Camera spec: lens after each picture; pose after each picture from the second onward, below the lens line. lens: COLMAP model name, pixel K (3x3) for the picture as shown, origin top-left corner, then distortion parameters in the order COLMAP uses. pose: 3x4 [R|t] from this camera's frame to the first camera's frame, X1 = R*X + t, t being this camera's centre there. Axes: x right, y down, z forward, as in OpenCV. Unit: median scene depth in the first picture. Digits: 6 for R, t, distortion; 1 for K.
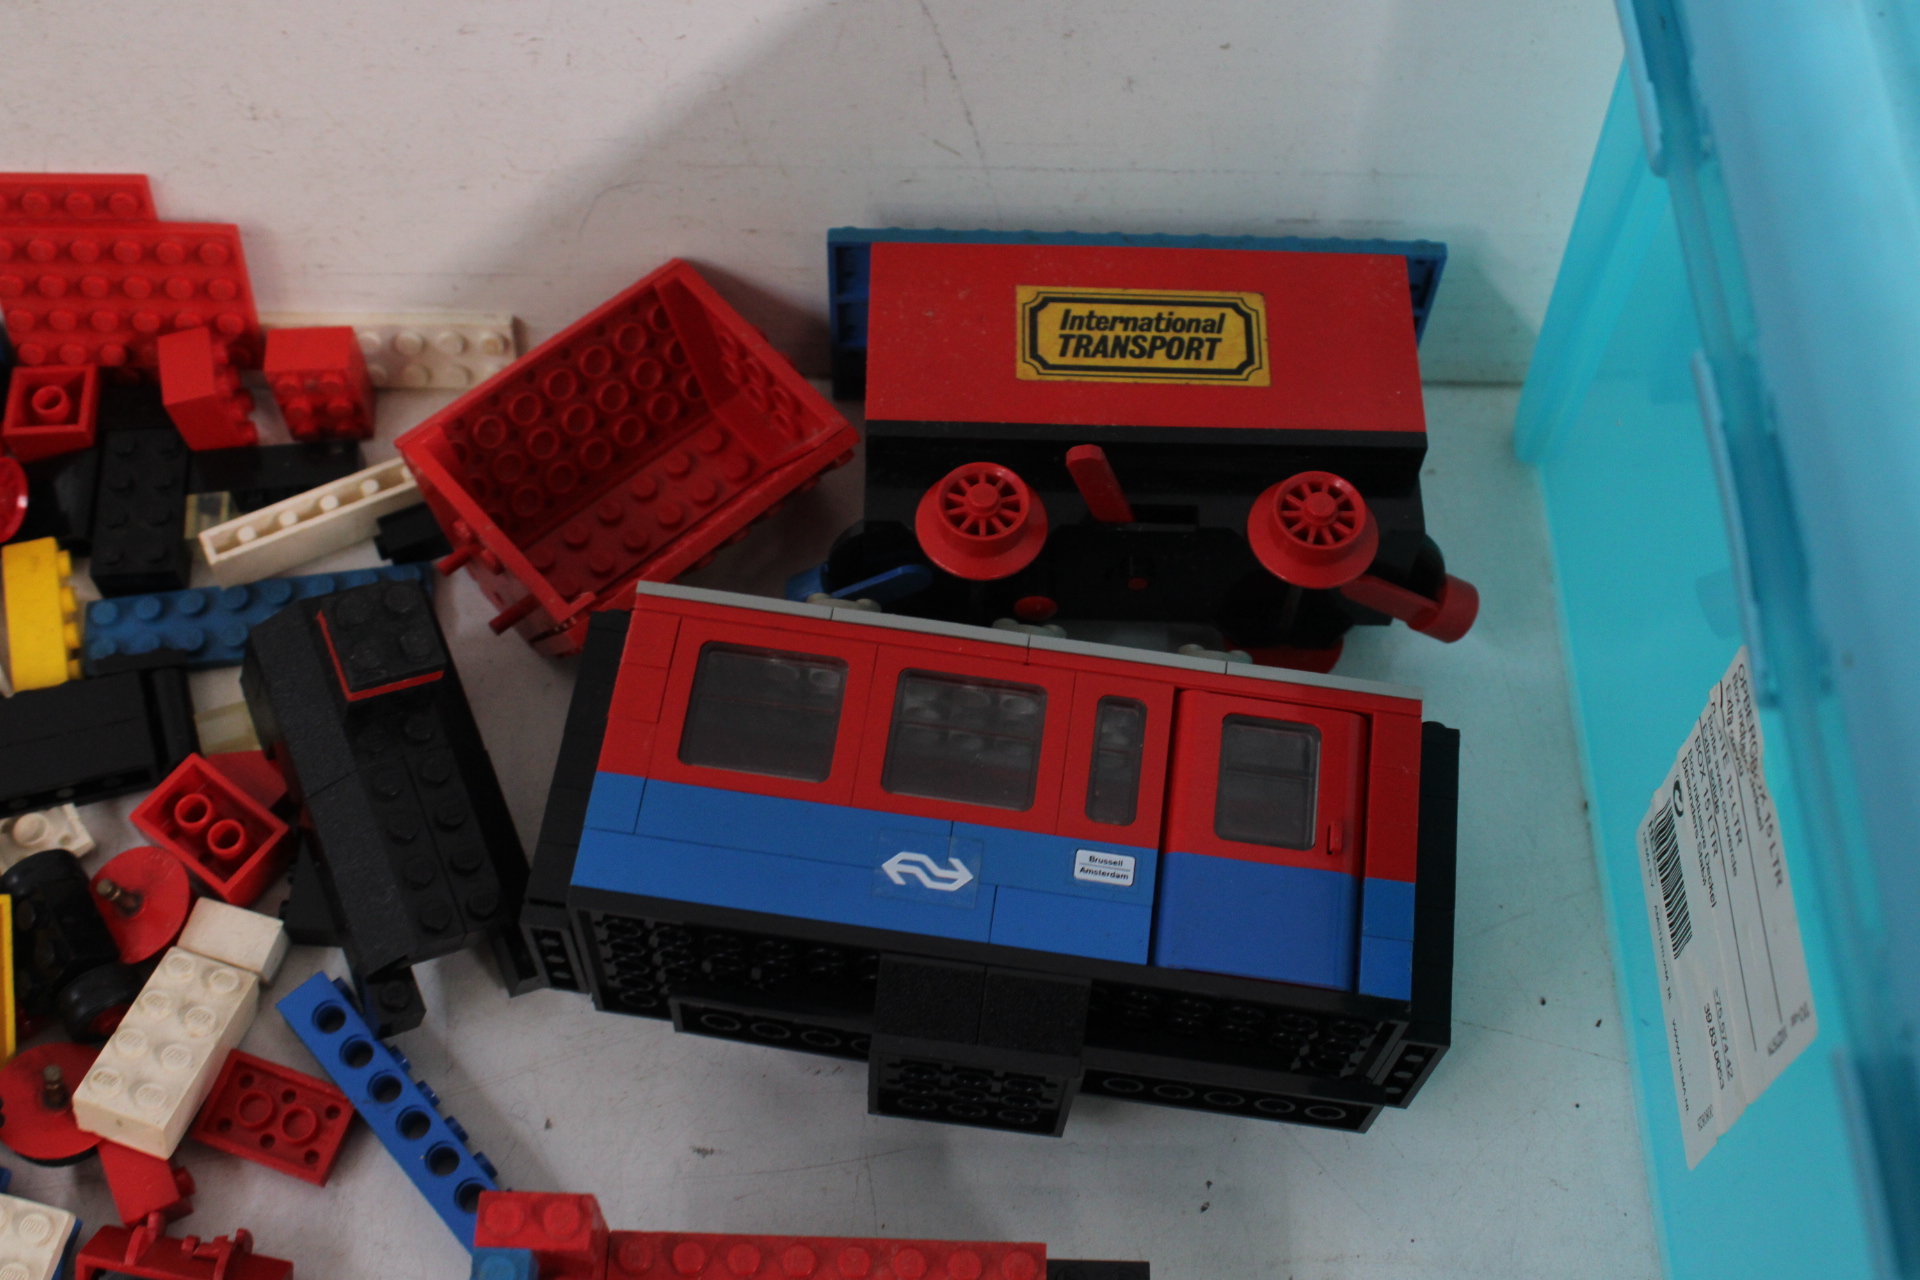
lens RADIAL K [[2297.9, 0, 960.0], [0, 2297.9, 640.0], [0, 0, 1]] dist [-0.090770, 0.134330]
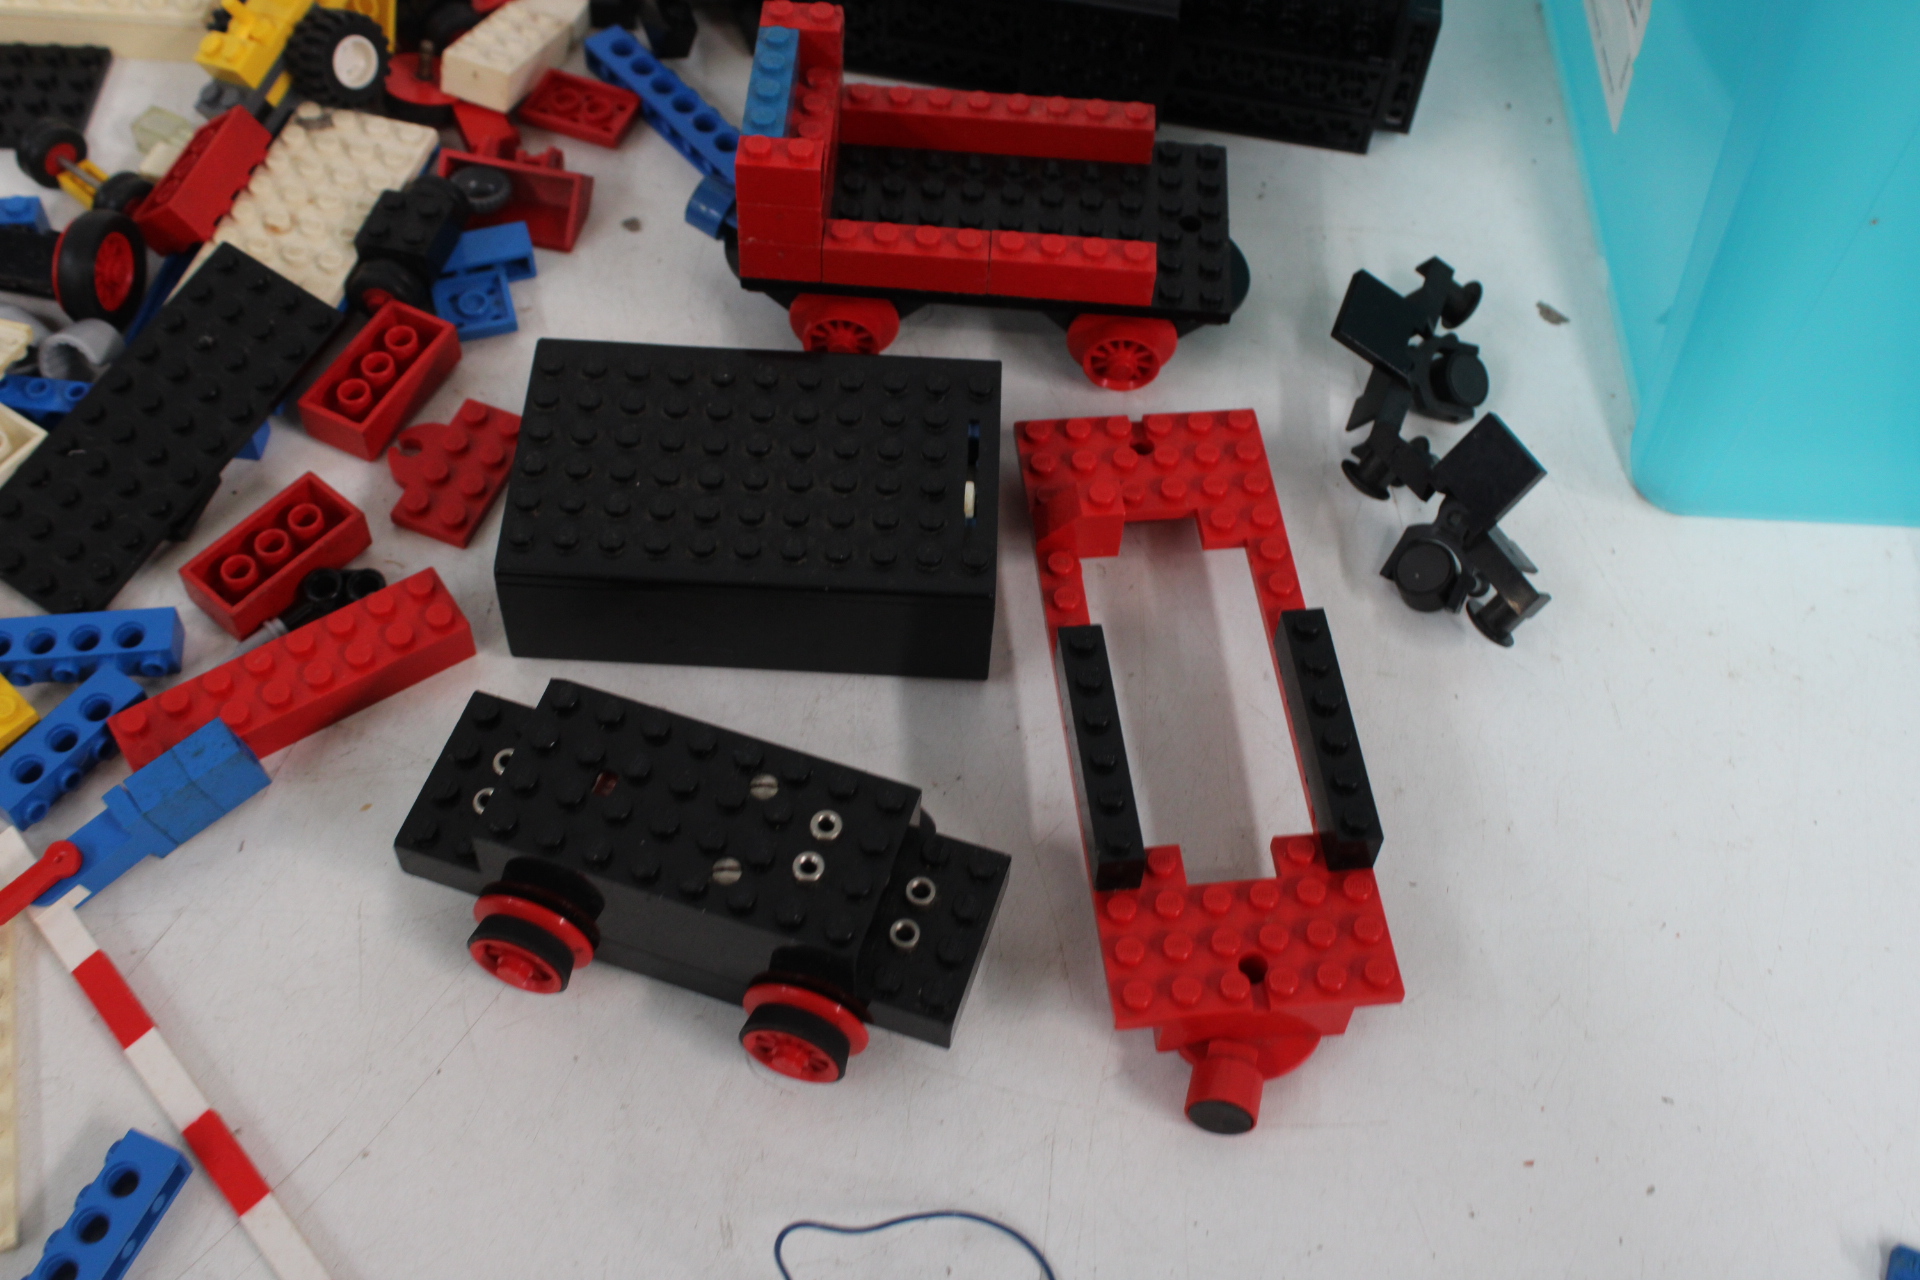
lens RADIAL K [[2173.3, 0, 960.0], [0, 2173.3, 640.0], [0, 0, 1]] dist [-0.089593, 0.041724]
pose [[0.999223, 0.039380, -0.001359, -0.056215], [-0.039280, 0.992787, -0.113270, 0.626184], [-0.003111, 0.113235, 0.993563, -0.232872]]
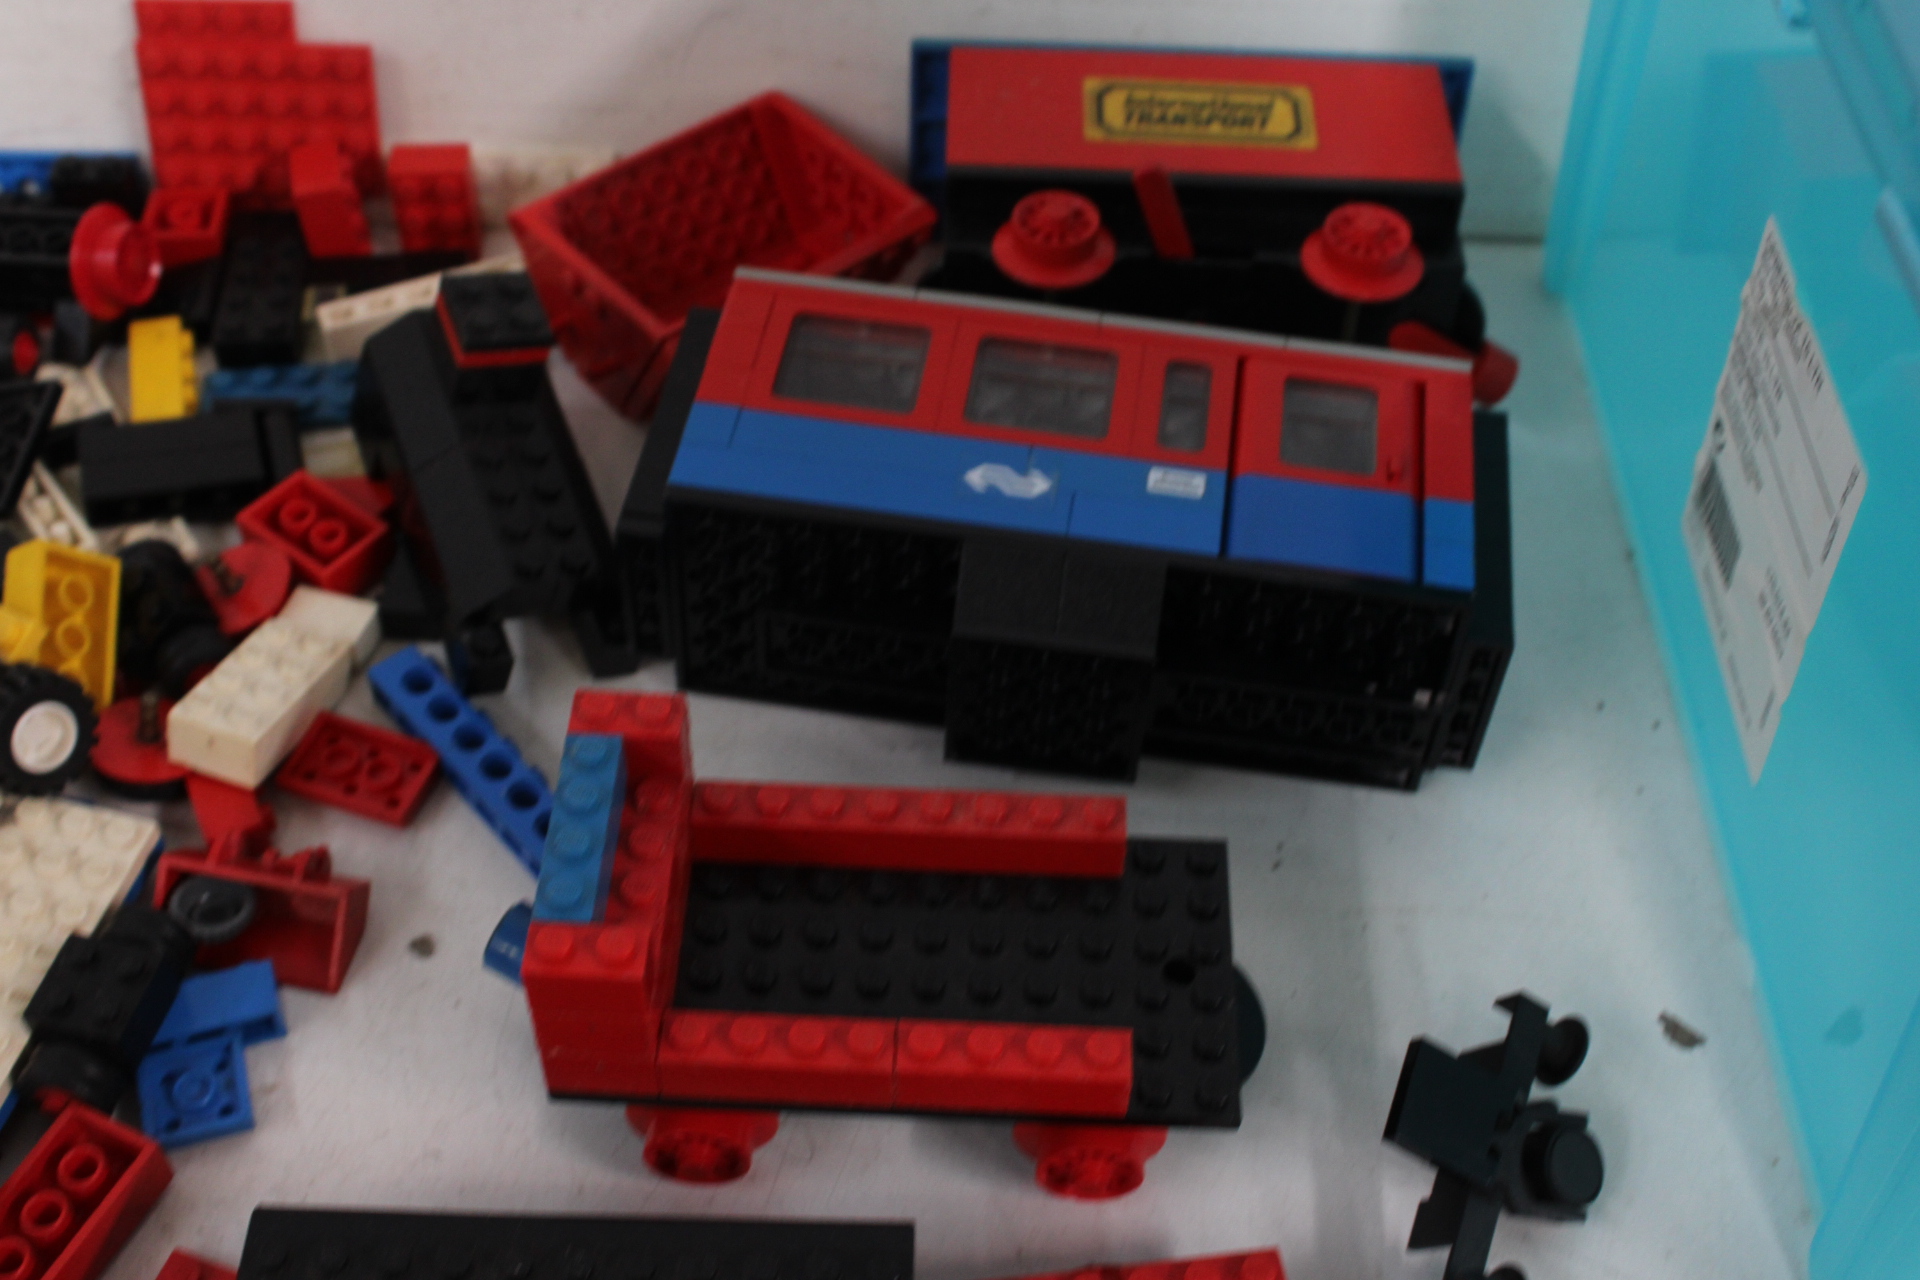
lens RADIAL K [[2297.9, 0, 960.0], [0, 2297.9, 640.0], [0, 0, 1]] dist [-0.090770, 0.134330]
pose [[0.999928, 0.009245, -0.007622, -0.023985], [-0.010698, 0.975358, -0.220367, 0.354736], [0.005397, 0.220433, 0.975387, -0.006739]]
